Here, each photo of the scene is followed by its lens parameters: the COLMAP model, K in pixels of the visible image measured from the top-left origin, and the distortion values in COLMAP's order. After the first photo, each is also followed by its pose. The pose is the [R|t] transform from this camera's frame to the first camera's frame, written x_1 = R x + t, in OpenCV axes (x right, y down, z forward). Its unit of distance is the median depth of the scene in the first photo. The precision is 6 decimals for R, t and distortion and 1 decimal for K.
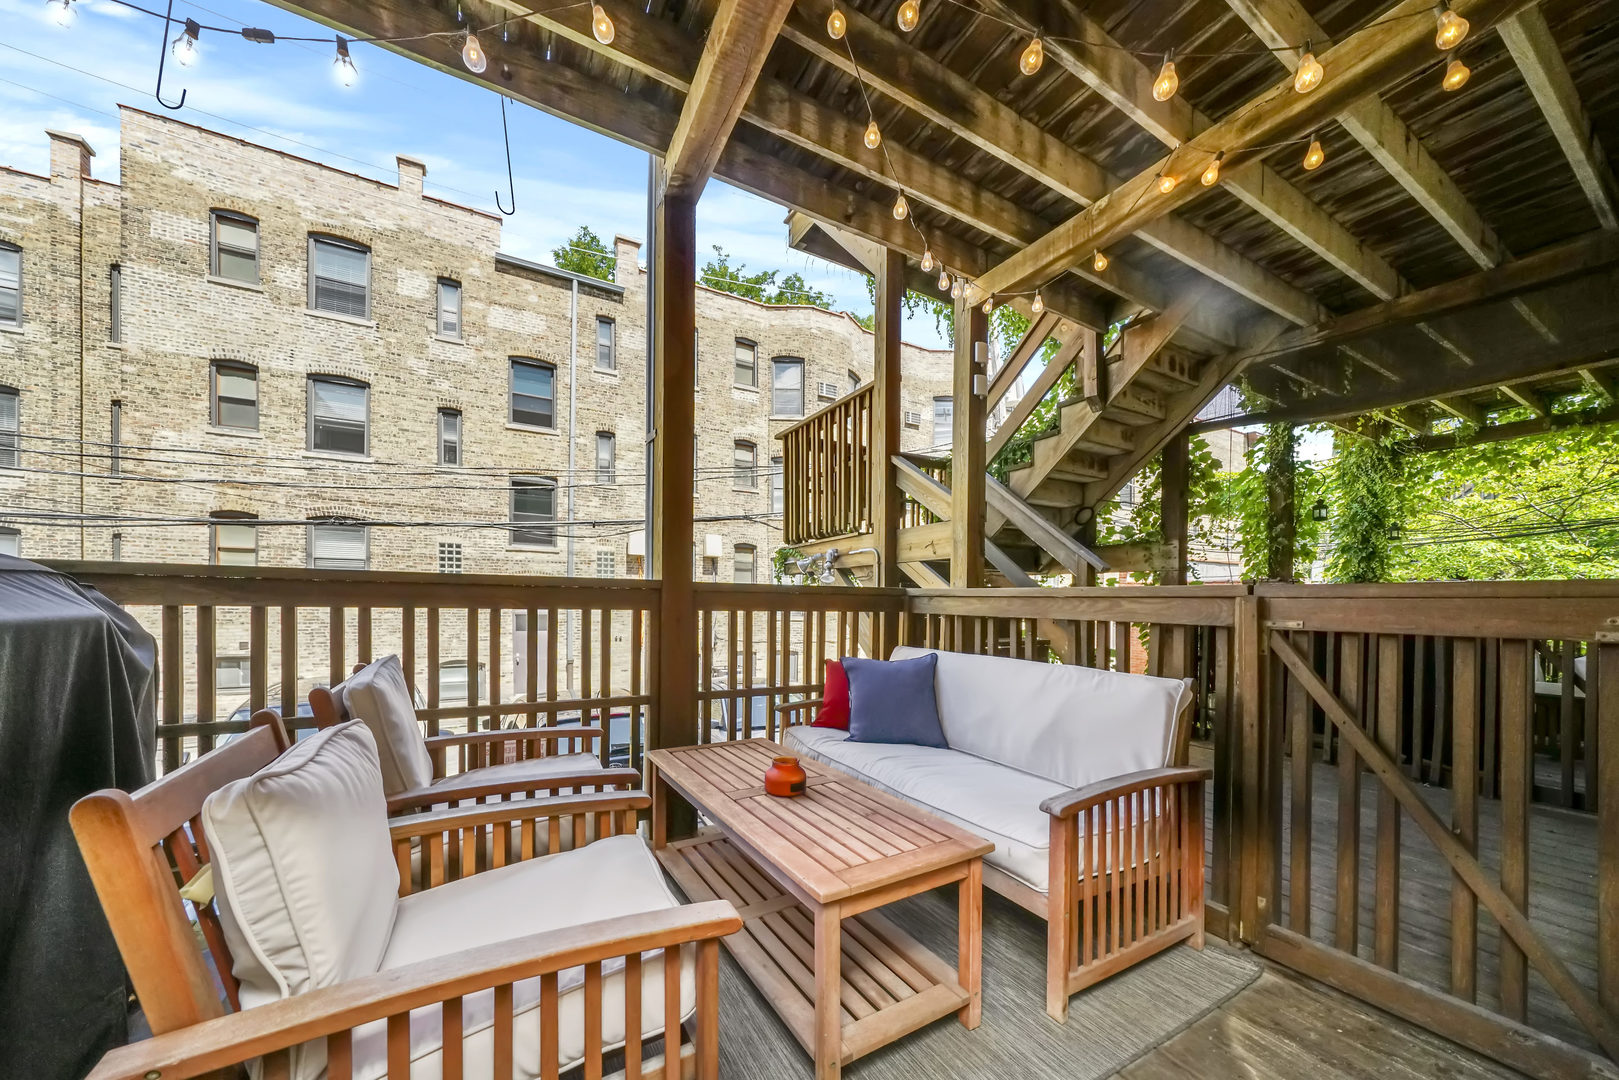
lens RADIAL K [[576.9, 0, 839.5], [0, 576.9, 609.2], [0, 0, 1]] dist [-0.003210, -0.000415]
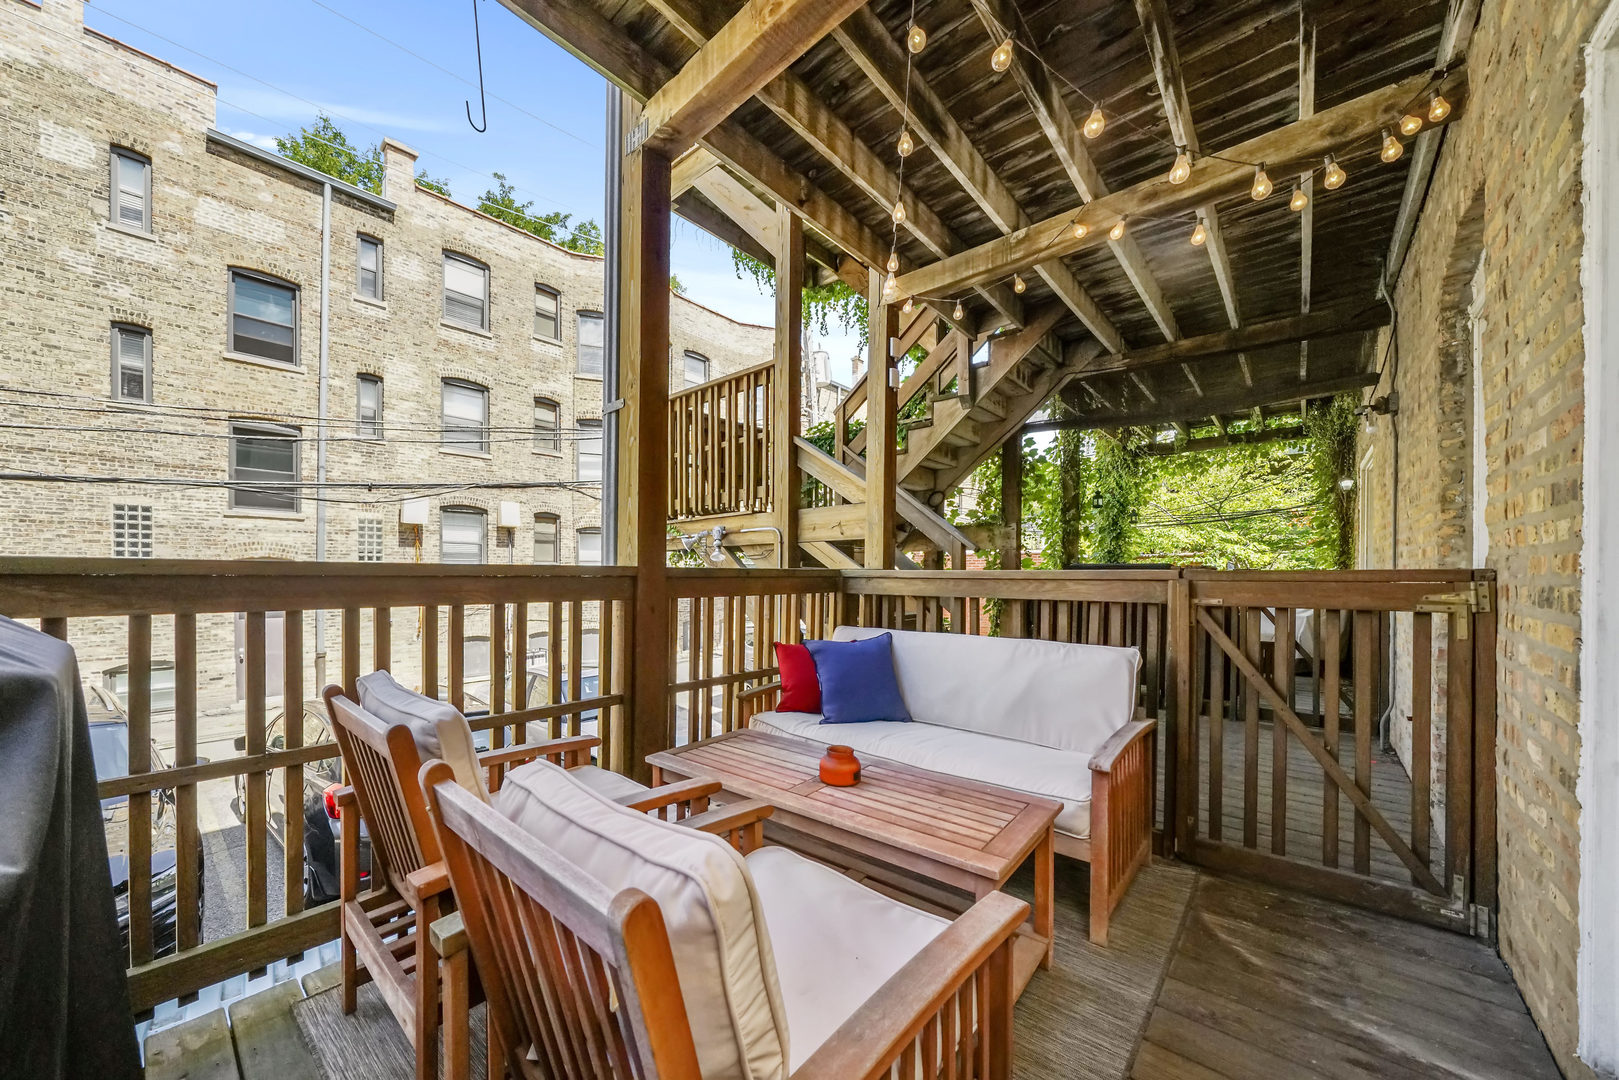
lens RADIAL K [[576.9, 0, 826.8], [0, 576.9, 581.6], [0, 0, 1]] dist [-0.003210, -0.000415]
pose [[0.945925, -0.015705, 0.324004, -0.160650], [0.014989, 0.999877, 0.004706, -0.013352], [-0.324038, 0.000404, 0.946044, 0.021216]]
